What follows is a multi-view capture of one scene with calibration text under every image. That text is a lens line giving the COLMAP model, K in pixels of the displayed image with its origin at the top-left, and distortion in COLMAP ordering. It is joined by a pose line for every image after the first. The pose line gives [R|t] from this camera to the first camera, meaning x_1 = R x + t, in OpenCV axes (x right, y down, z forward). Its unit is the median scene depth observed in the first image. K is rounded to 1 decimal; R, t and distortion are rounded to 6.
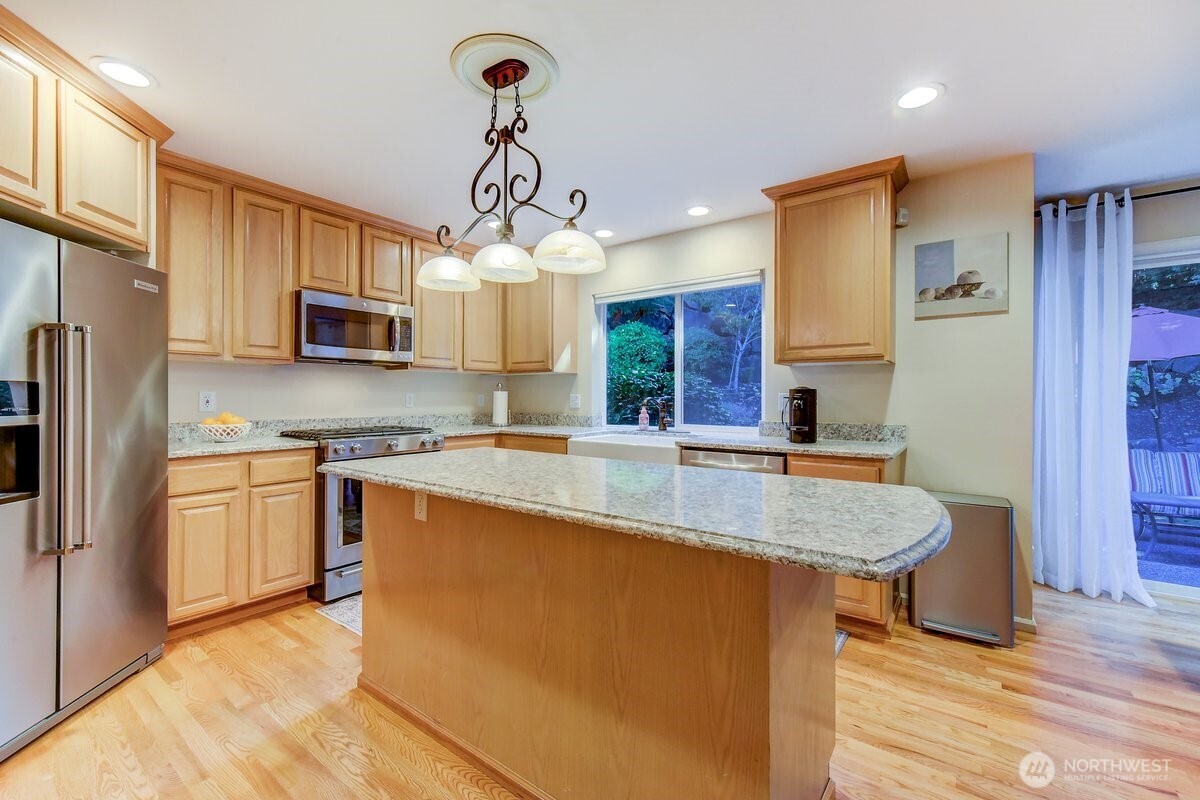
lens RADIAL K [[488.7, 0, 606.7], [0, 488.7, 392.3], [0, 0, 1]] dist [0.000606, -0.000018]
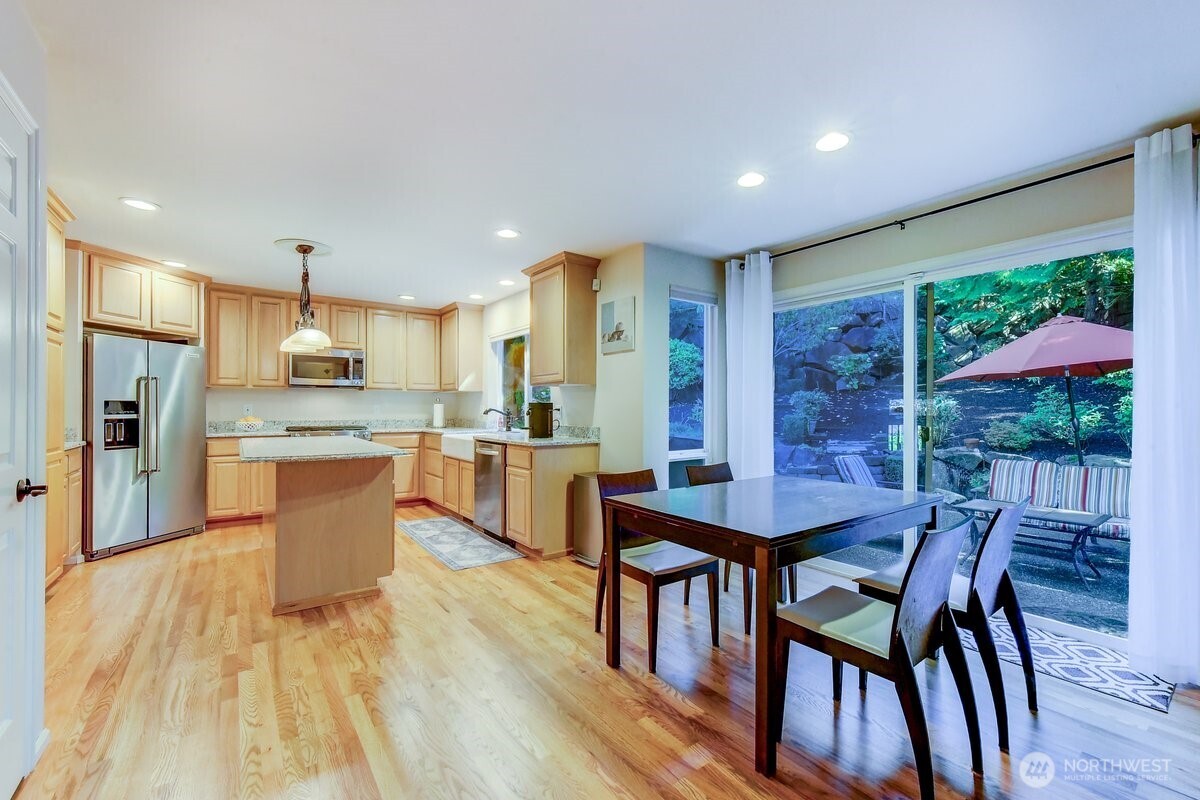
lens RADIAL K [[496.0, 0, 602.5], [0, 496.0, 404.4], [0, 0, 1]] dist [0.008037, 0.000161]
pose [[0.954136, -0.000396, -0.299374, 0.981237], [0.001076, 0.999997, 0.002106, -0.004385], [0.299372, -0.002332, 0.954134, -0.375916]]
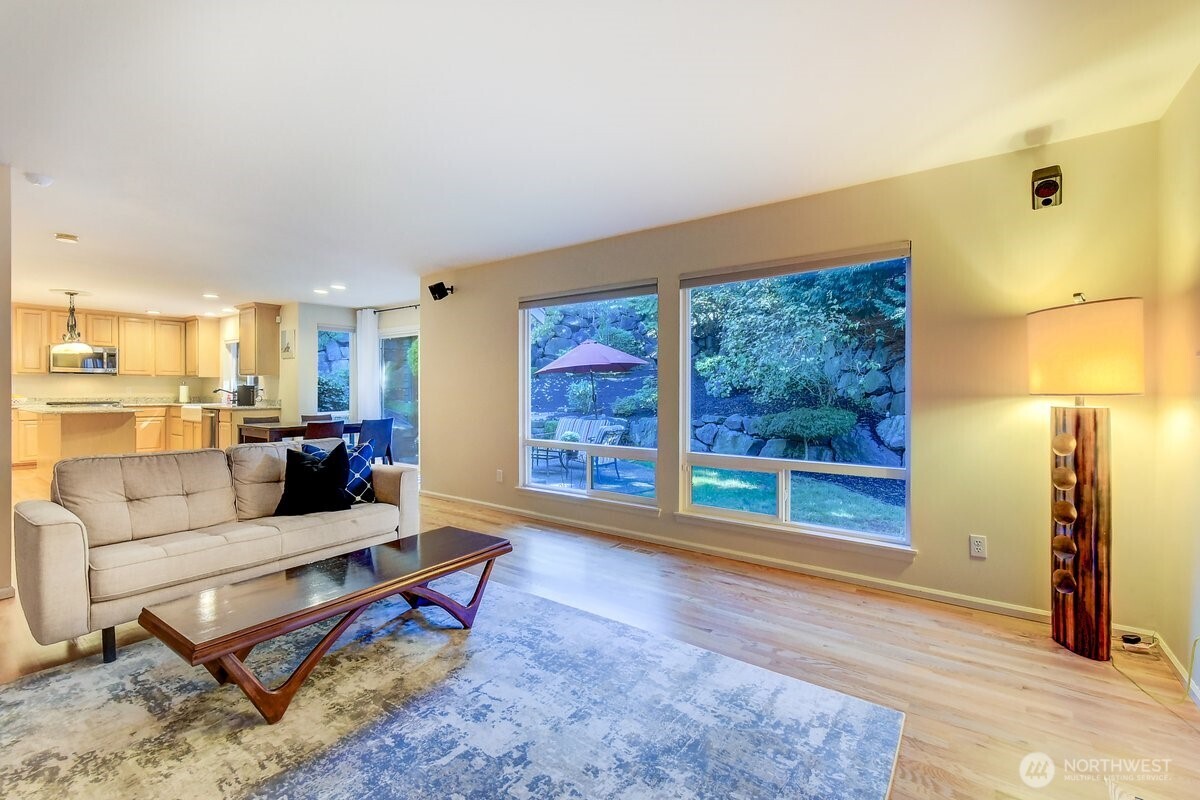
lens RADIAL K [[511.4, 0, 603.8], [0, 511.4, 391.1], [0, 0, 1]] dist [0.003214, 0.000318]
pose [[0.999990, 0.002230, 0.003763, 2.137032], [-0.002270, 0.999939, 0.010809, -0.010315], [-0.003739, -0.010818, 0.999934, -1.590404]]
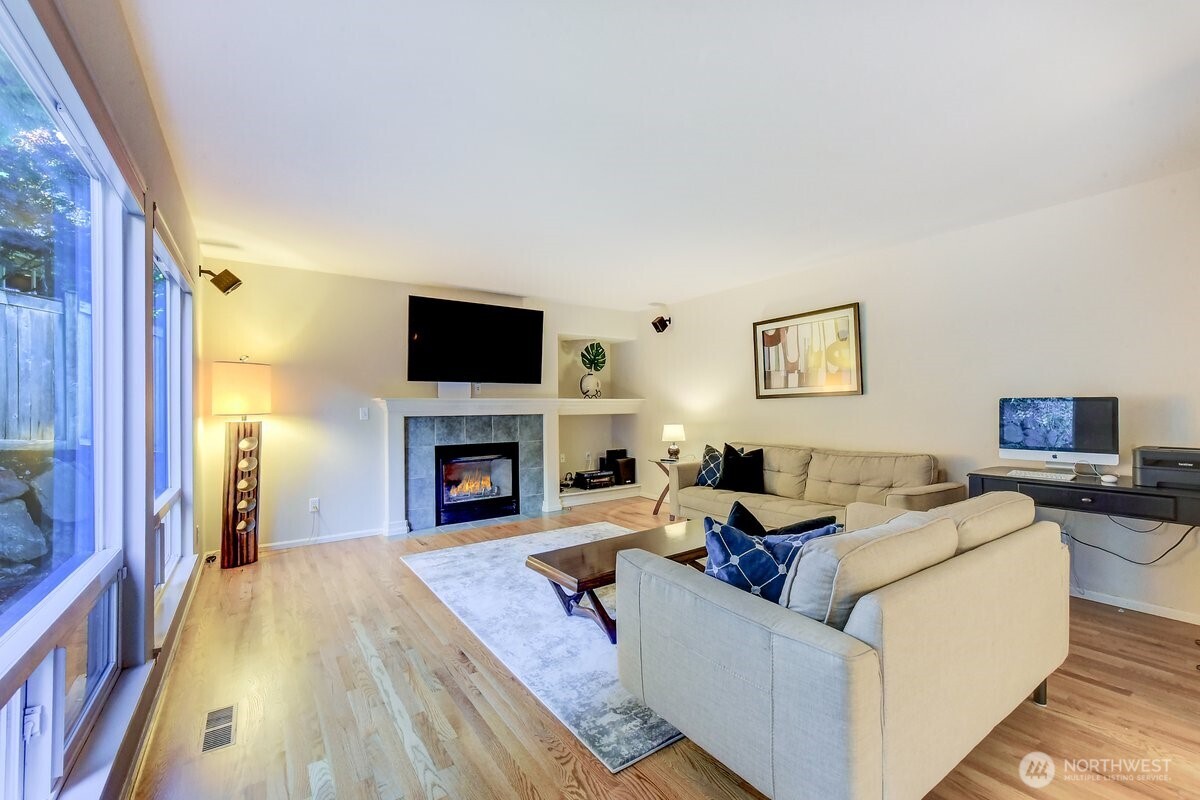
lens RADIAL K [[496.0, 0, 602.5], [0, 496.0, 404.4], [0, 0, 1]] dist [0.008037, 0.000161]
pose [[-0.947812, 0.008003, 0.318730, 1.575544], [0.005652, 0.999950, -0.008301, -0.008722], [-0.318780, -0.006066, -0.947809, 0.073498]]
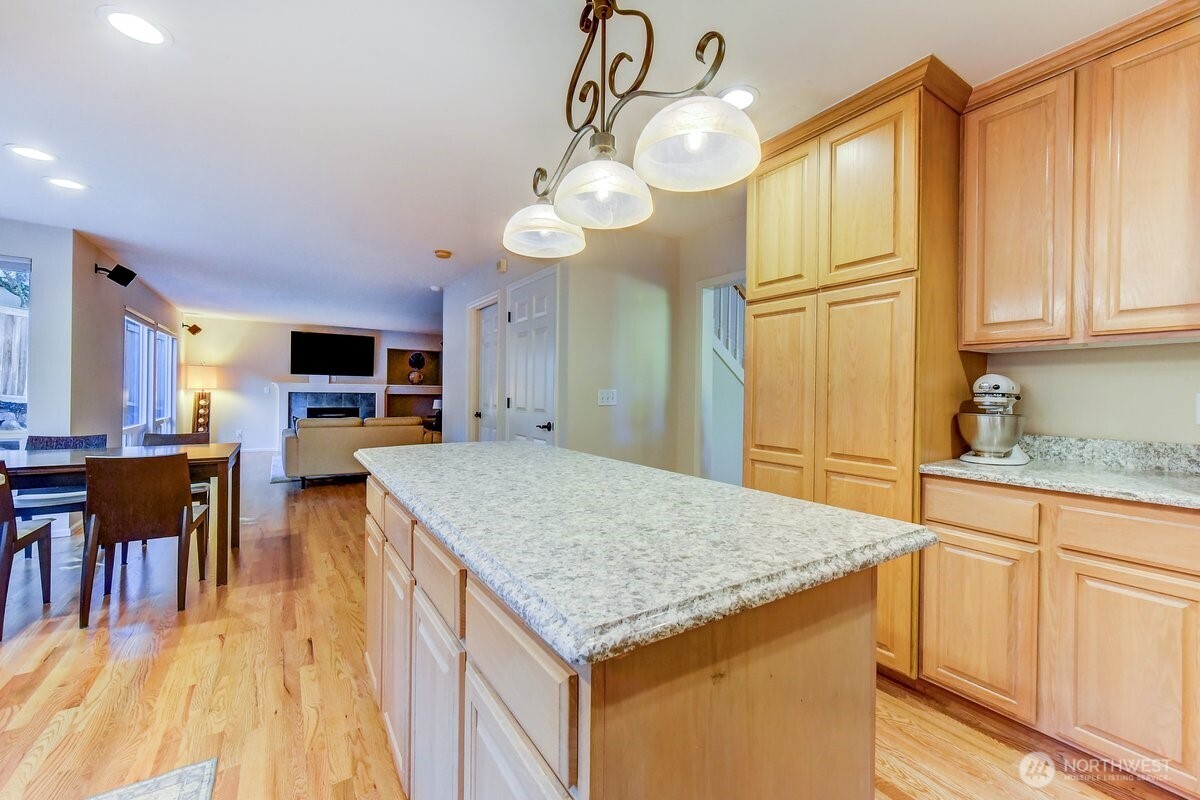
lens RADIAL K [[497.2, 0, 614.5], [0, 497.2, 394.6], [0, 0, 1]] dist [0.001411, 0.000127]
pose [[-0.941469, -0.014357, 0.336793, -0.288573], [-0.016762, 0.999851, -0.004236, 0.008250], [-0.336681, -0.009633, -0.941569, 1.021832]]
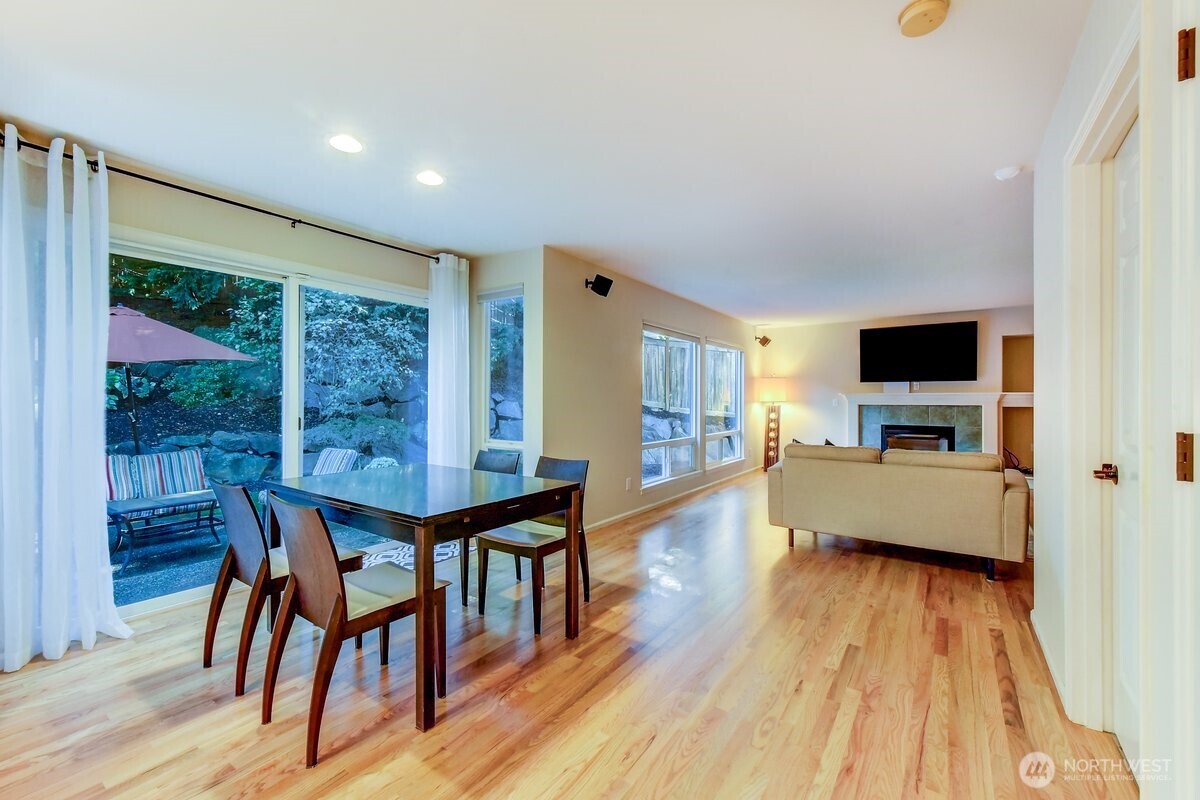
lens RADIAL K [[496.0, 0, 602.5], [0, 496.0, 404.4], [0, 0, 1]] dist [0.008037, 0.000161]
pose [[-0.026522, -0.009187, 0.999606, 0.174314], [-0.008785, 0.999921, 0.008957, 0.000437], [-0.999610, -0.008544, -0.026600, 0.156090]]
